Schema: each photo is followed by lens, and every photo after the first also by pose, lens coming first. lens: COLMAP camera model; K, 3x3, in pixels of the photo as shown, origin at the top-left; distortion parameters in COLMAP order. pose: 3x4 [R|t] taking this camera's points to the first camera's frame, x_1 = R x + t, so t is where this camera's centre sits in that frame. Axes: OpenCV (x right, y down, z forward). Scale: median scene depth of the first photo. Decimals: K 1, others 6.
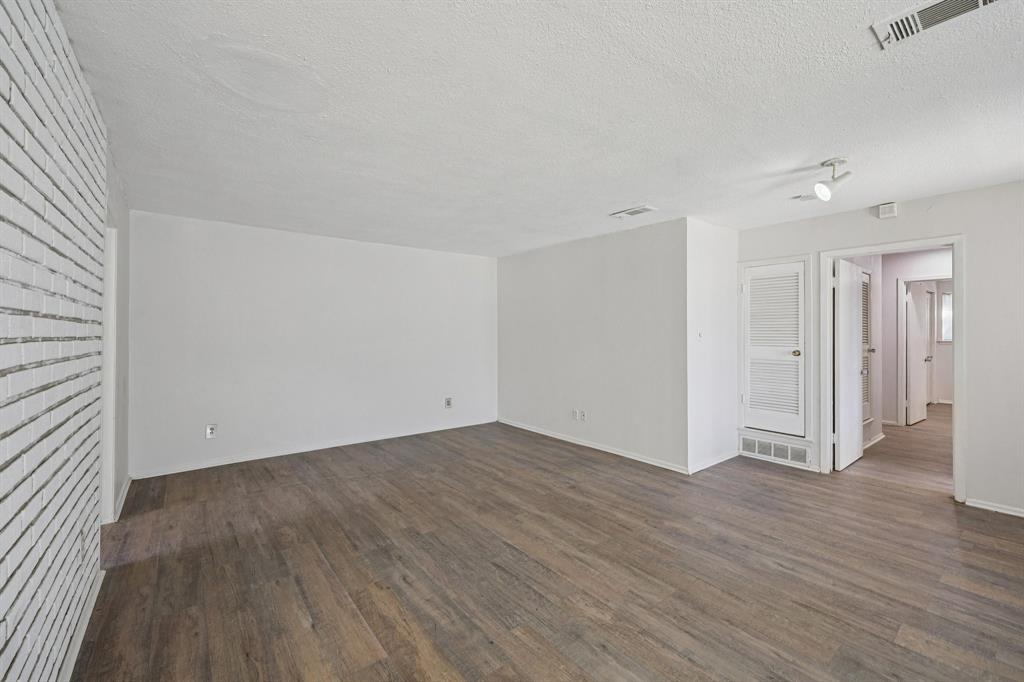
lens RADIAL K [[423.6, 0, 510.9], [0, 423.6, 328.5], [0, 0, 1]] dist [0.000763, 0.000217]
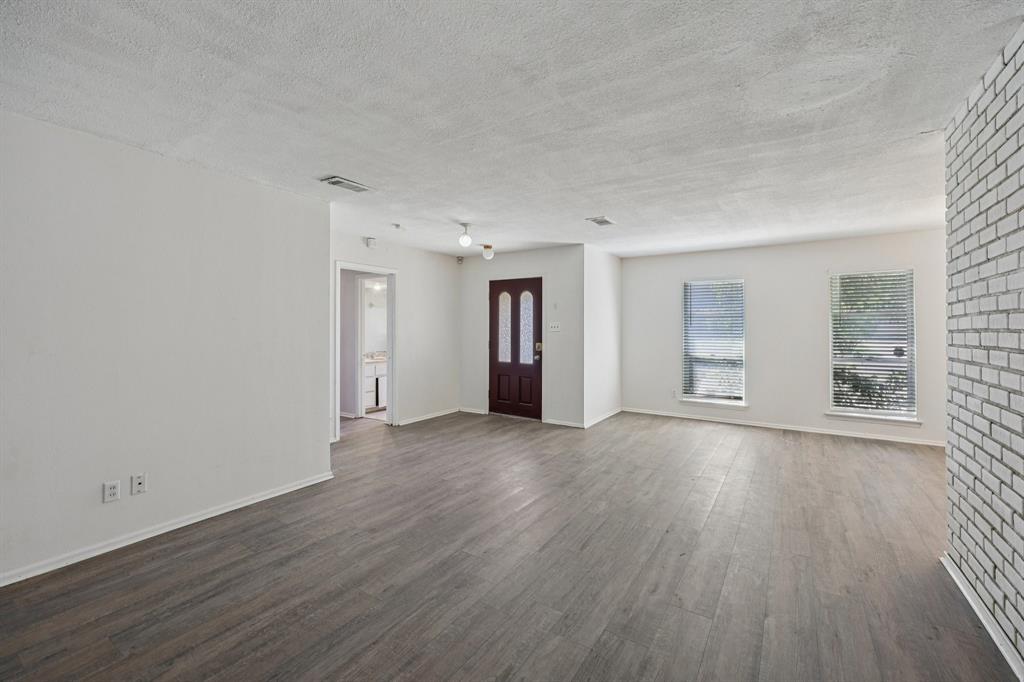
lens RADIAL K [[423.6, 0, 510.9], [0, 423.6, 328.5], [0, 0, 1]] dist [0.000763, 0.000217]
pose [[-0.315337, -0.002723, 0.948976, -0.735328], [-0.009099, 0.999959, -0.000154, 0.012181], [-0.948936, -0.008684, -0.315349, 1.135817]]
